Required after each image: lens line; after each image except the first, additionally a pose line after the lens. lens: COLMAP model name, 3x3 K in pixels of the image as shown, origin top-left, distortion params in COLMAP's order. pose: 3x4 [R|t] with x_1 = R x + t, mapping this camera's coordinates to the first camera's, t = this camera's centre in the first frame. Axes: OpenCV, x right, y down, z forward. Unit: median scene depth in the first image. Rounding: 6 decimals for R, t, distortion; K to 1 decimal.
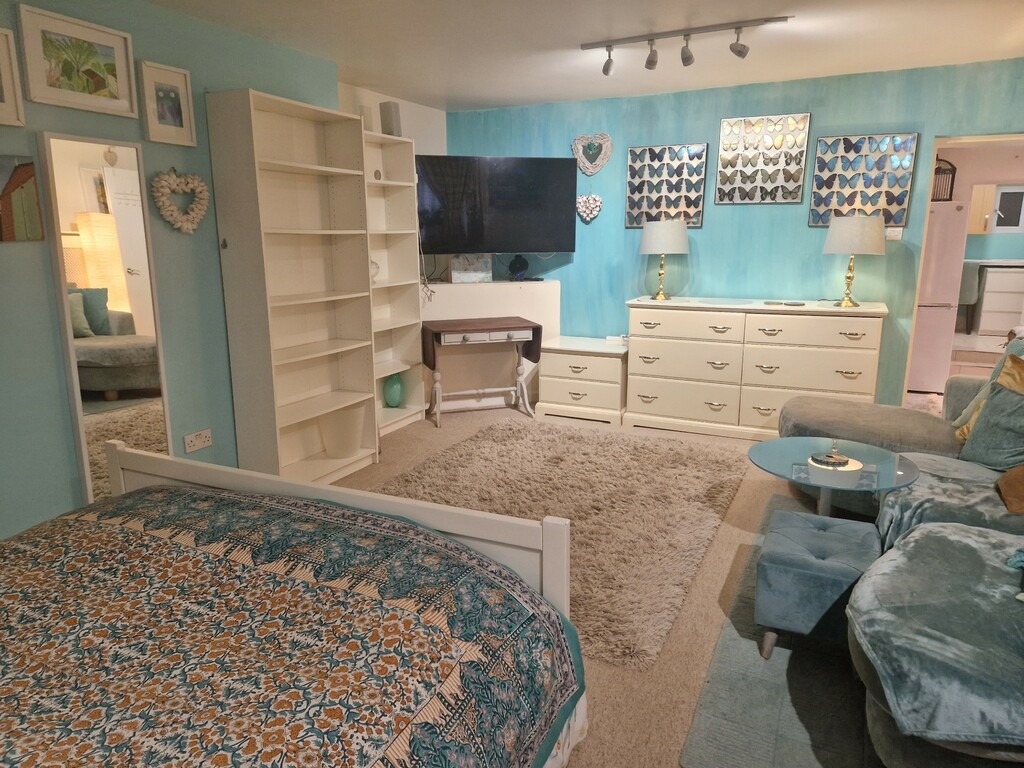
lens RADIAL K [[687.5, 0, 513.0], [0, 687.5, 375.1], [0, 0, 1]] dist [0.089616, -0.068839]
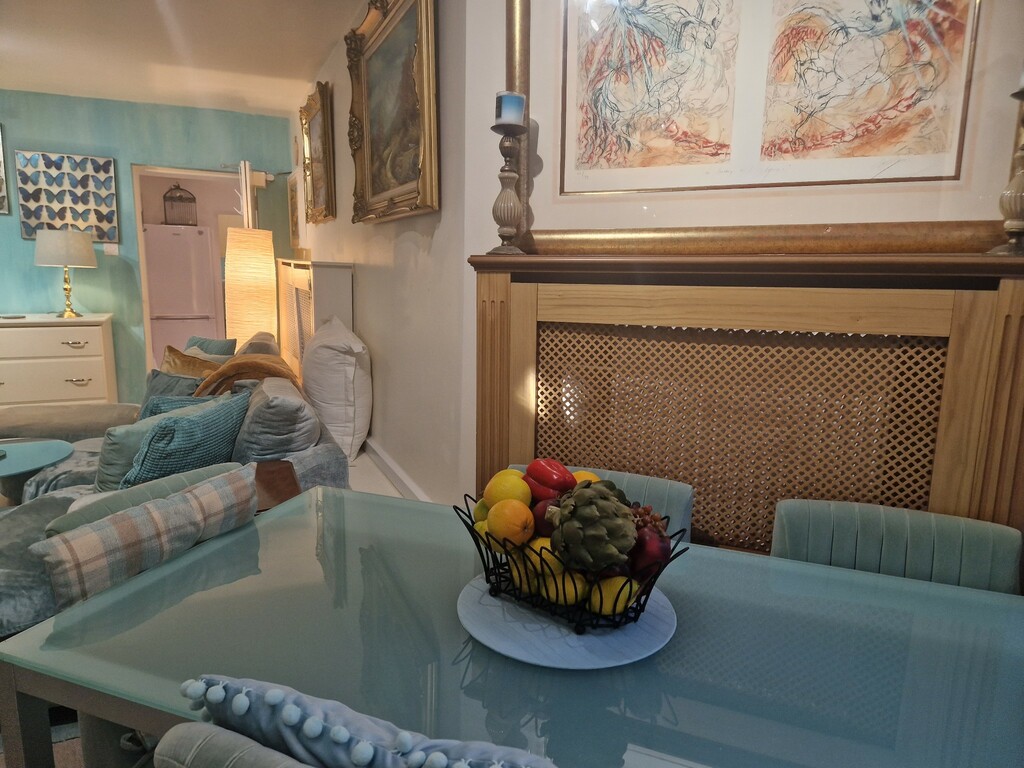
lens RADIAL K [[677.1, 0, 511.2], [0, 677.1, 389.0], [0, 0, 1]] dist [0.091581, -0.090453]
pose [[0.648177, -0.118857, 0.752156, 0.115959], [0.129249, 0.990584, 0.045152, 0.043863], [-0.750441, 0.067949, 0.657436, -0.149076]]
